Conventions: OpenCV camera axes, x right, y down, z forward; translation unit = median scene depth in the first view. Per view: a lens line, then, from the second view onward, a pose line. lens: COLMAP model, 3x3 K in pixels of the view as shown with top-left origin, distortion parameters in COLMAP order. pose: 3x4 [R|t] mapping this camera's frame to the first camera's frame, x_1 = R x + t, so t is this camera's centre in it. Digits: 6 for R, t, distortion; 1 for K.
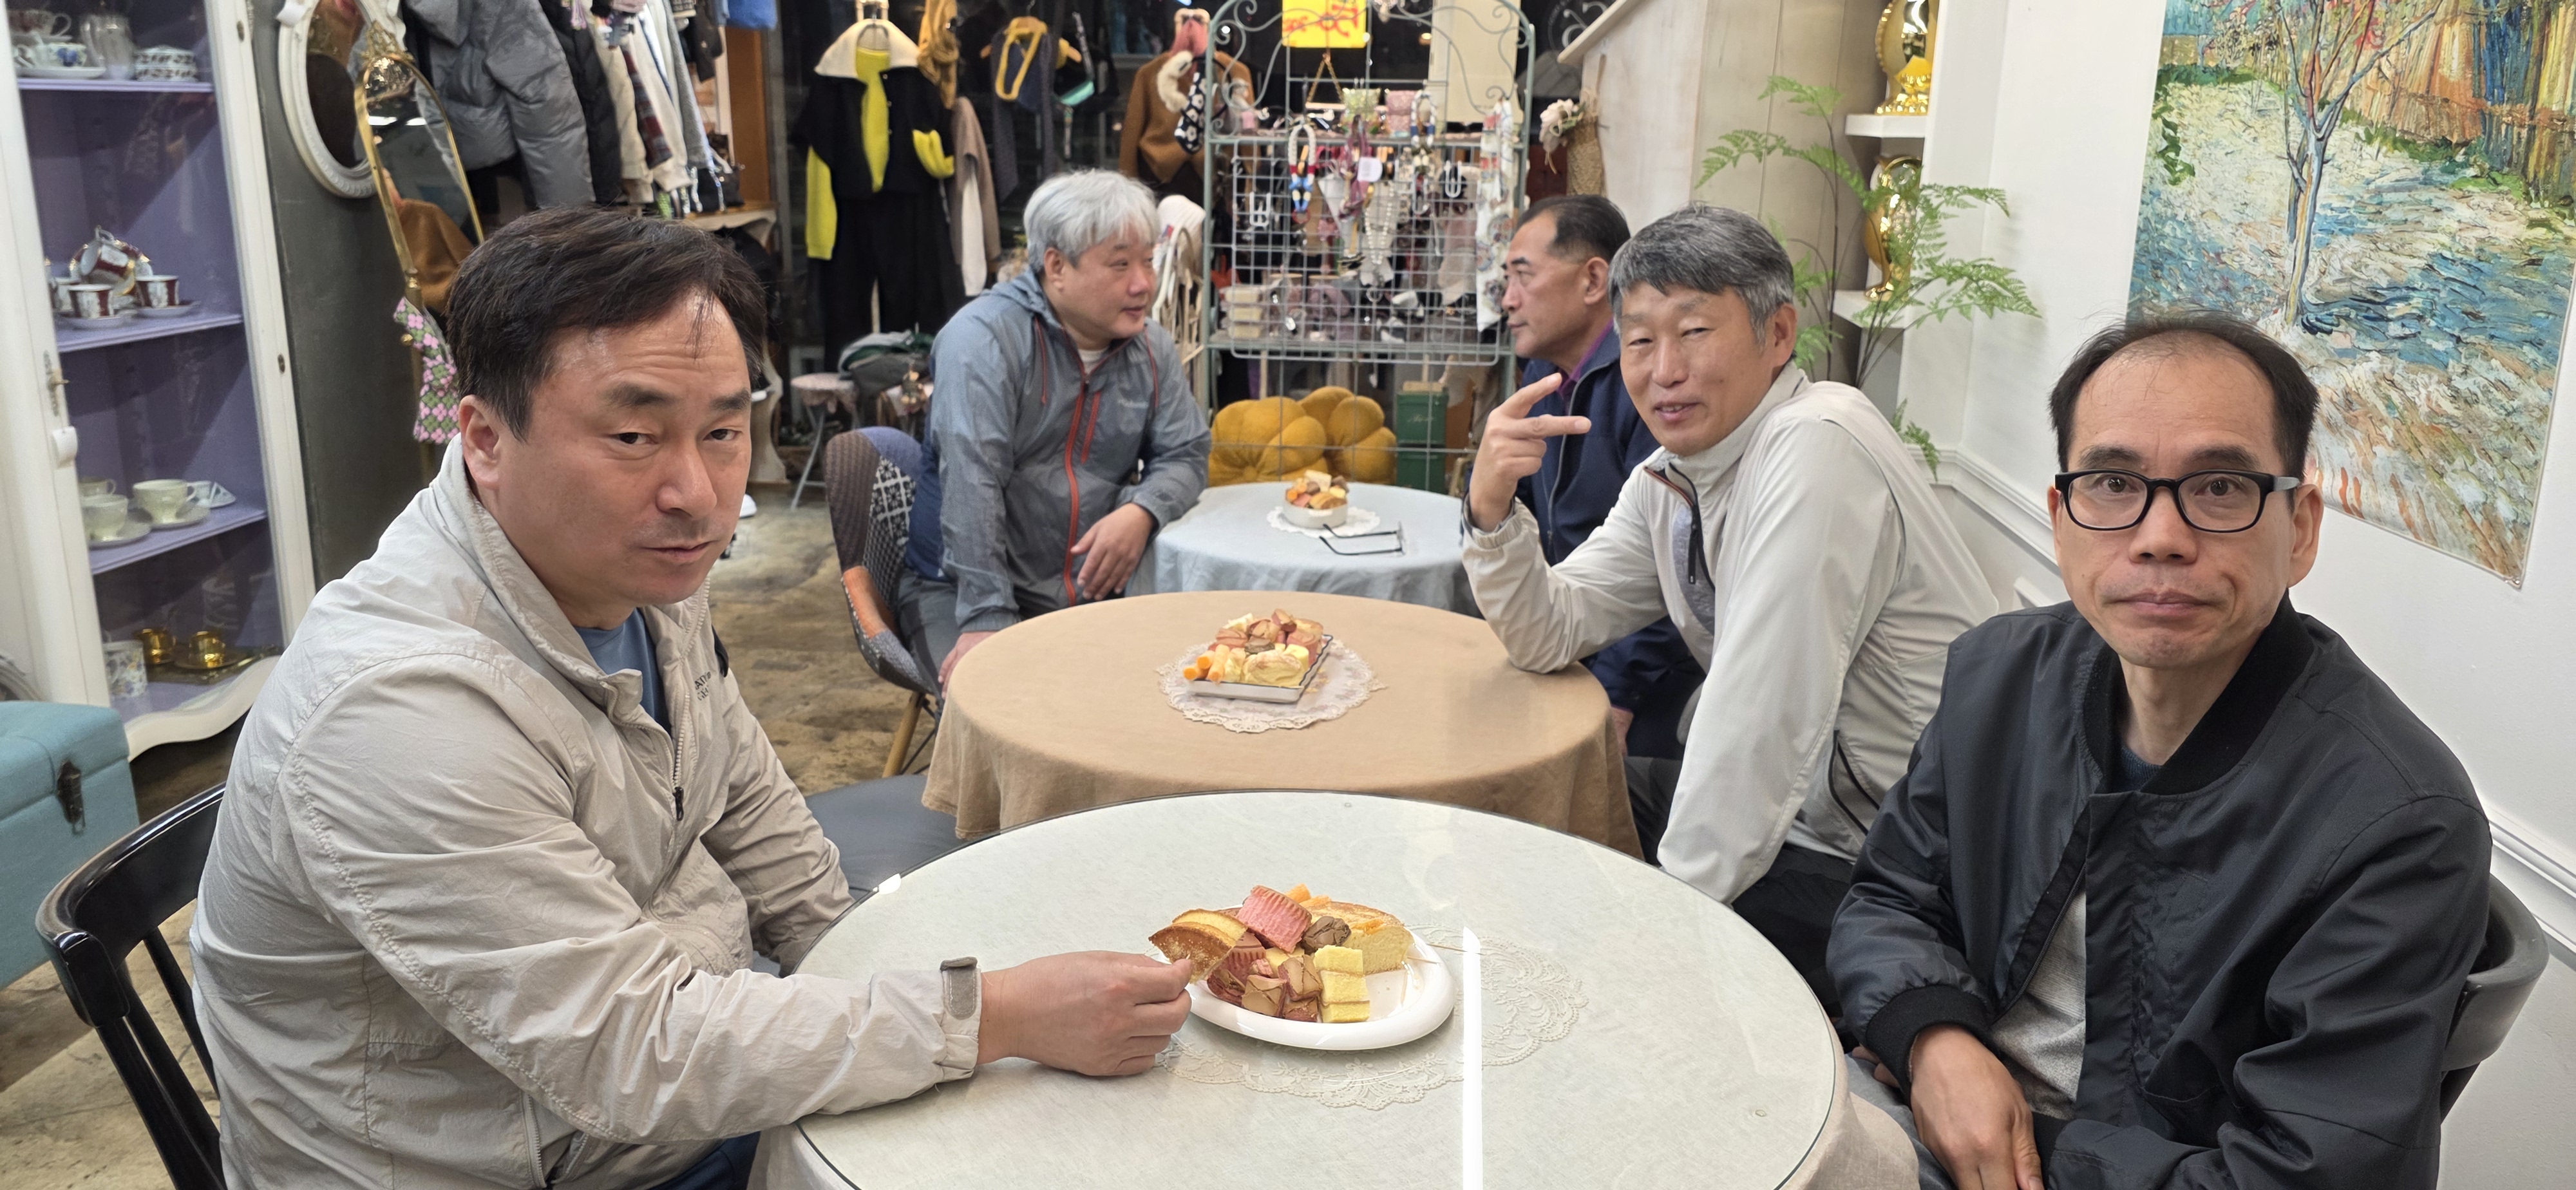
lens RADIAL K [[1701.8, 0, 1289.8], [0, 1701.8, 519.4], [0, 0, 1]] dist [0.003920, -0.008376]
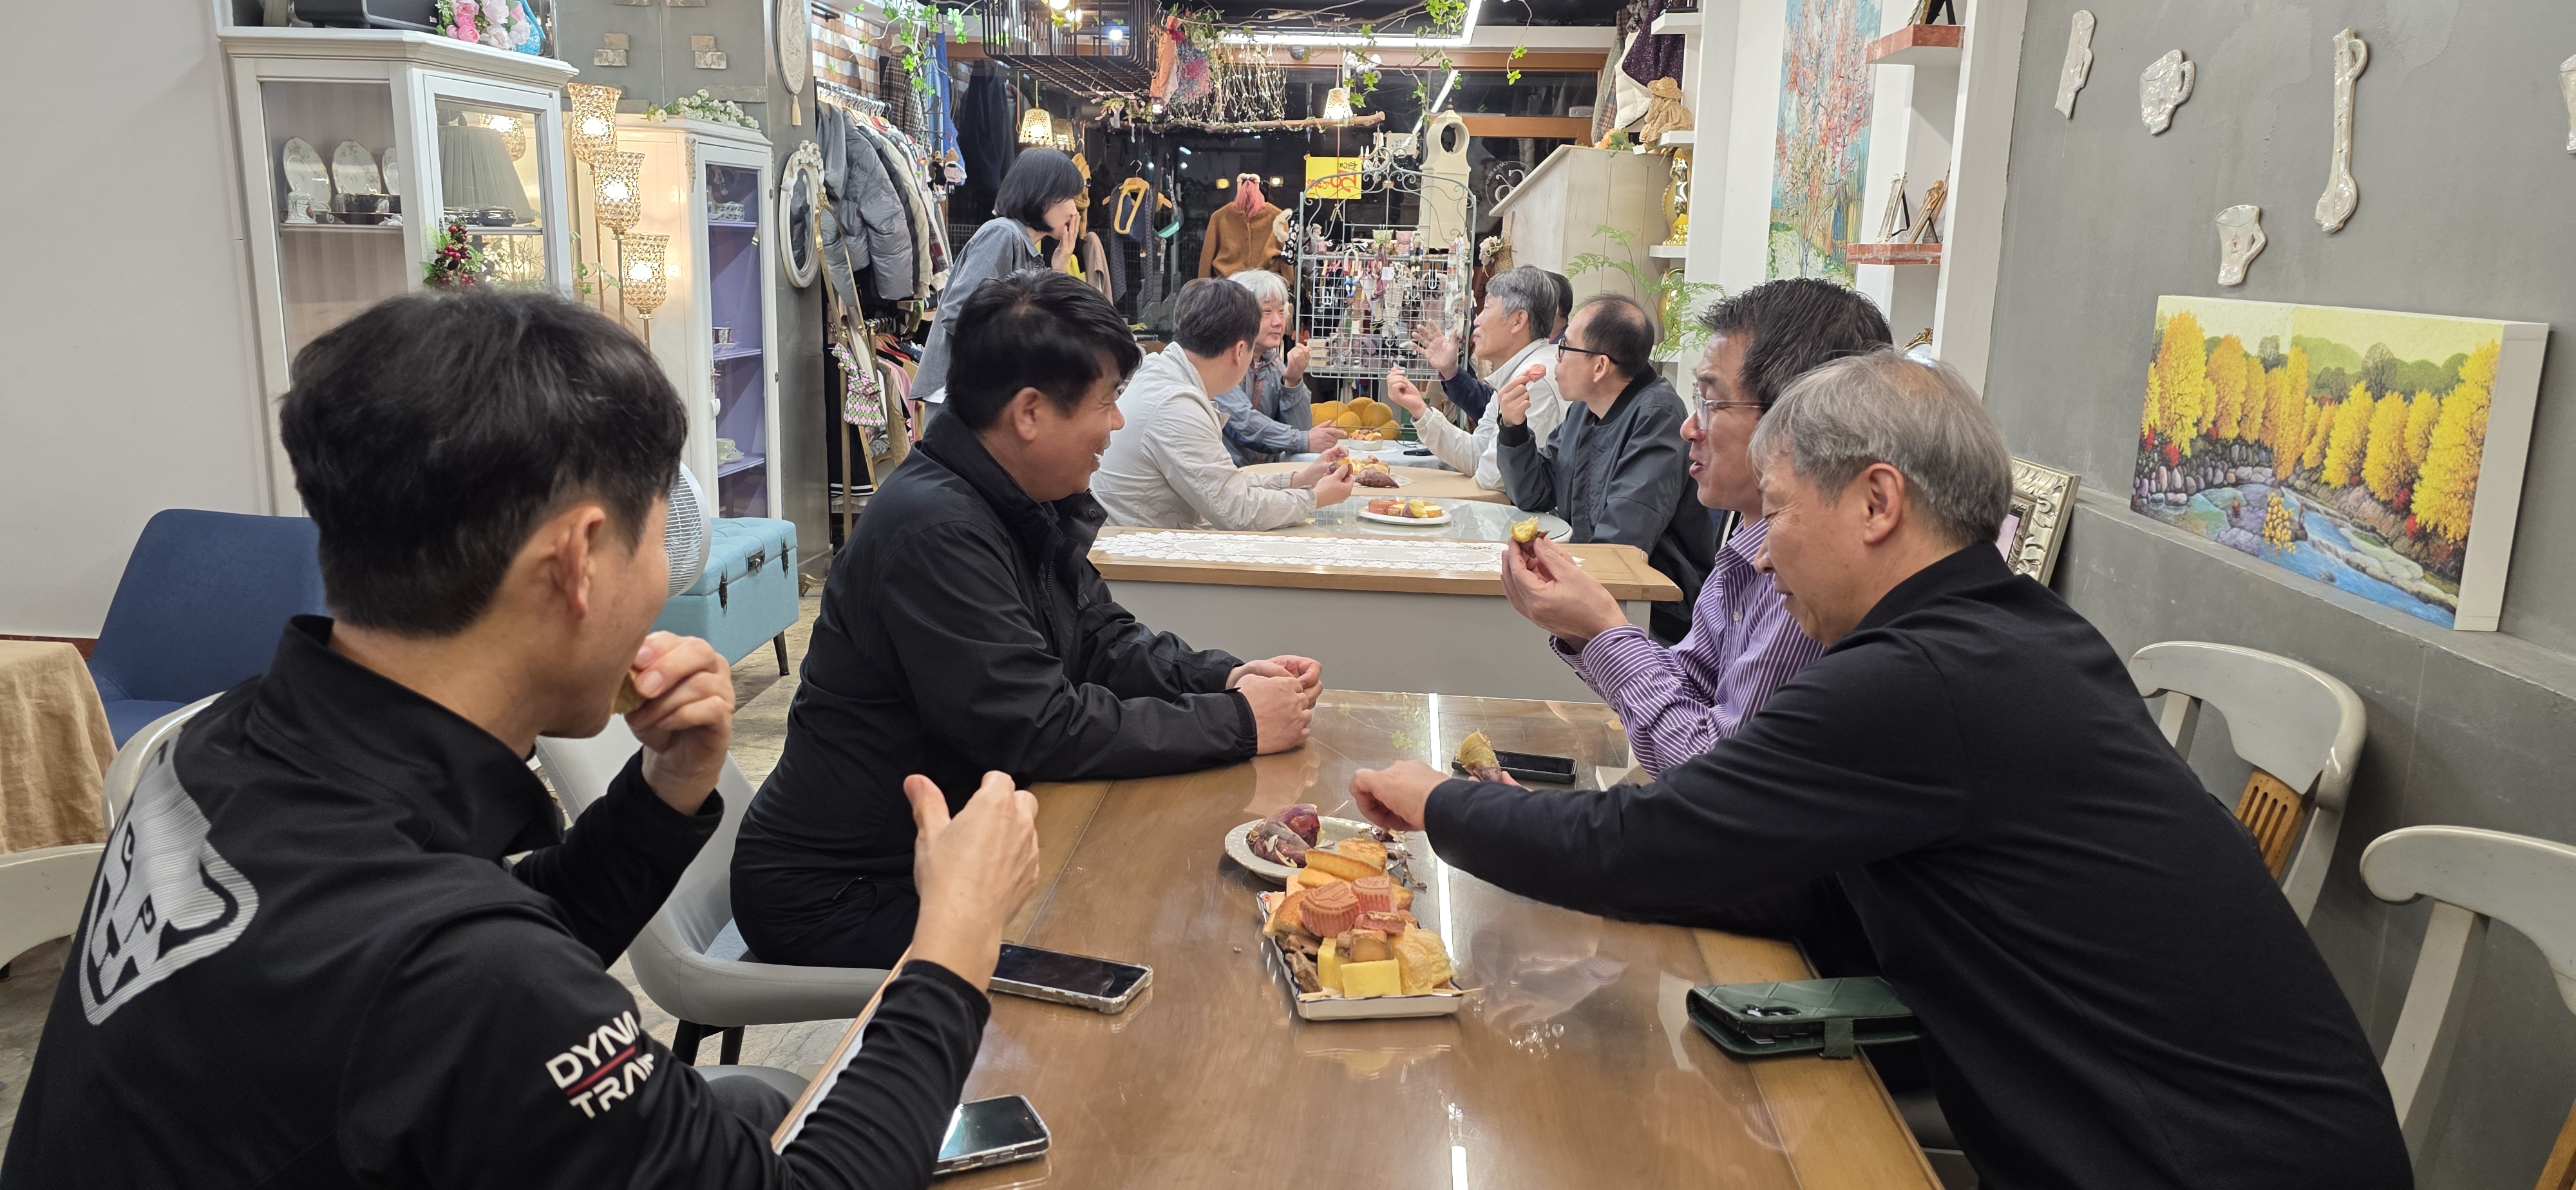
lens RADIAL K [[1712.3, 0, 1275.0], [0, 1712.3, 609.5], [0, 0, 1]] dist [0.046771, -0.021730]
pose [[0.999656, 0.001279, 0.026209, -0.122658], [-0.000596, 0.999661, -0.026048, 0.205327], [-0.026234, 0.026023, 0.999317, -0.840200]]
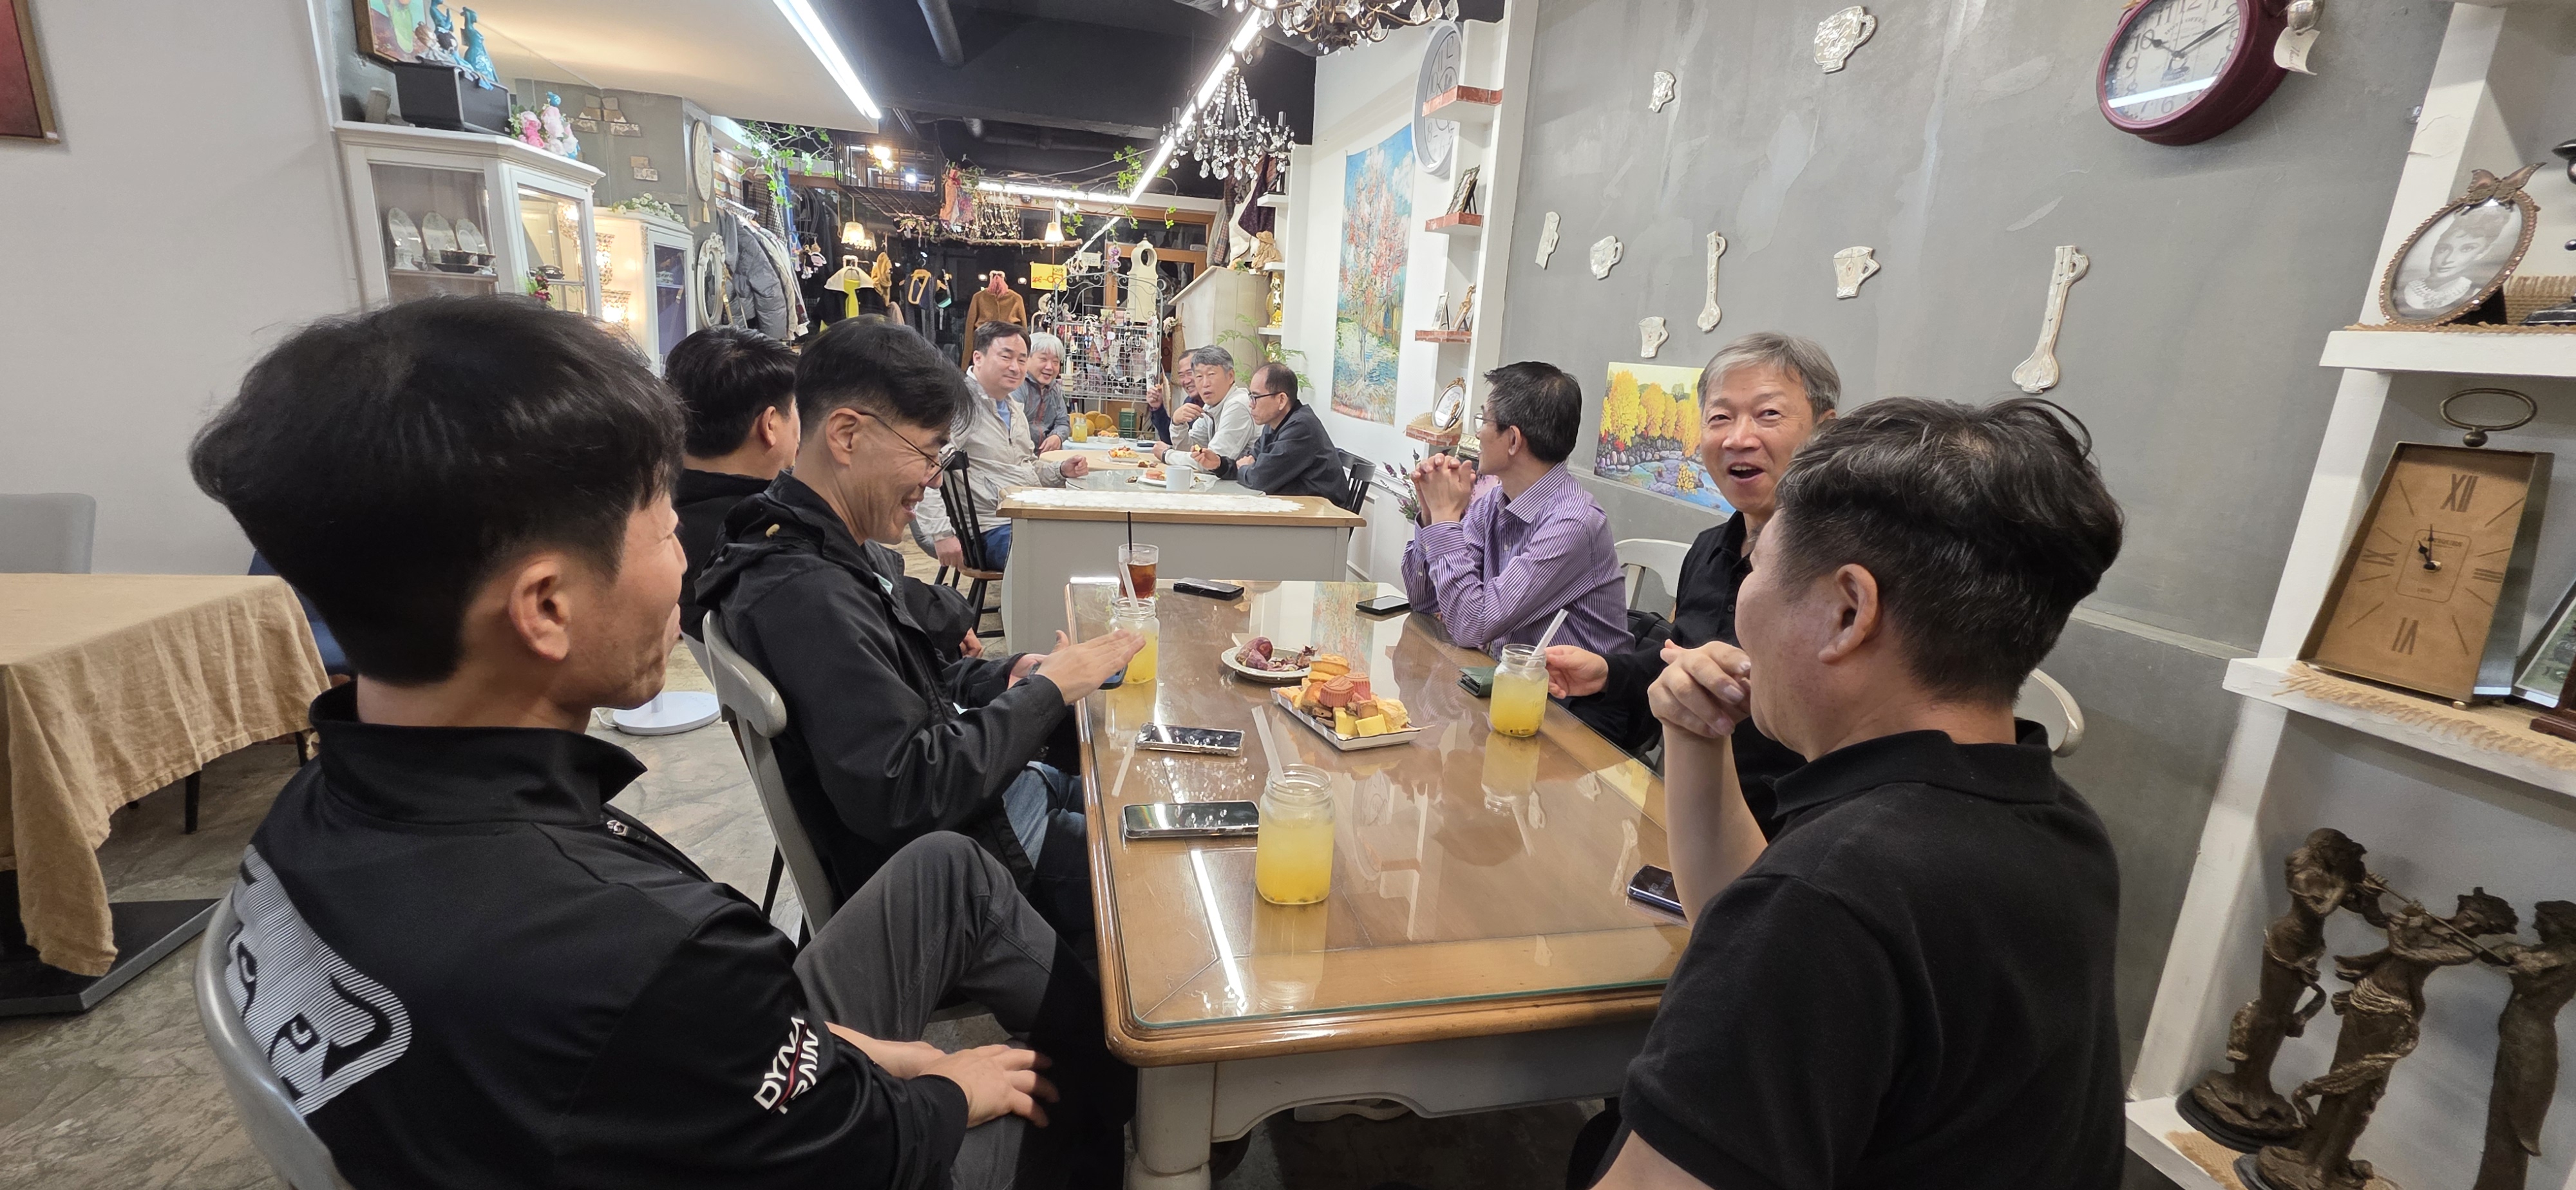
lens RADIAL K [[1008.4, 0, 1296.3], [0, 1008.4, 575.4], [0, 0, 1]] dist [-0.004507, -0.001253]
pose [[0.939637, -0.034815, 0.340398, -0.272258], [0.032456, 0.999393, 0.012622, 0.212059], [-0.340631, -0.000812, 0.940197, -0.820361]]
